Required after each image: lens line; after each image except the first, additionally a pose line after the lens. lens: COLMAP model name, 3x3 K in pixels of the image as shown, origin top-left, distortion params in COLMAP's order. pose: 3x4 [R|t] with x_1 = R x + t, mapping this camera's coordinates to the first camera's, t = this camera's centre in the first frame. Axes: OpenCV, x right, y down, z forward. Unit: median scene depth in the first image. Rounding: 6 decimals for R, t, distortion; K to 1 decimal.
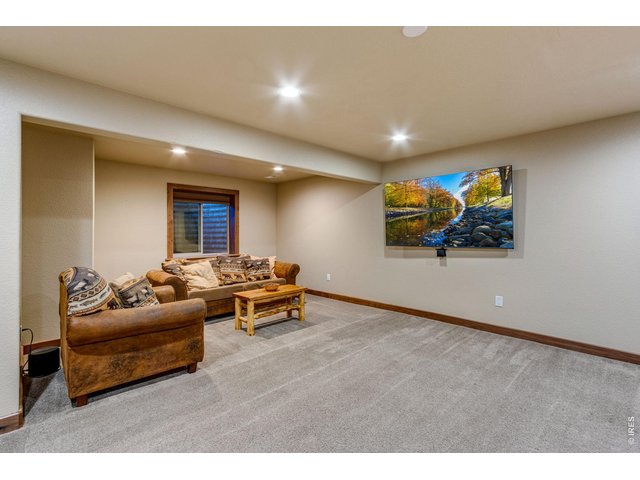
lens RADIAL K [[293.2, 0, 314.1], [0, 293.2, 236.3], [0, 0, 1]] dist [-0.001379, -0.000636]
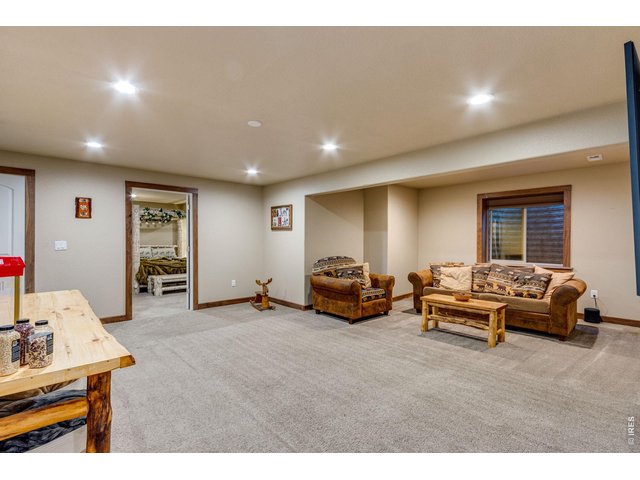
lens RADIAL K [[293.2, 0, 314.2], [0, 293.2, 240.3], [0, 0, 1]] dist [-0.001379, -0.000636]
pose [[-0.010697, 0.003963, -0.999935, 0.848768], [-0.008009, 0.999960, 0.004049, -0.012198], [0.999911, 0.008052, -0.010664, 0.544959]]
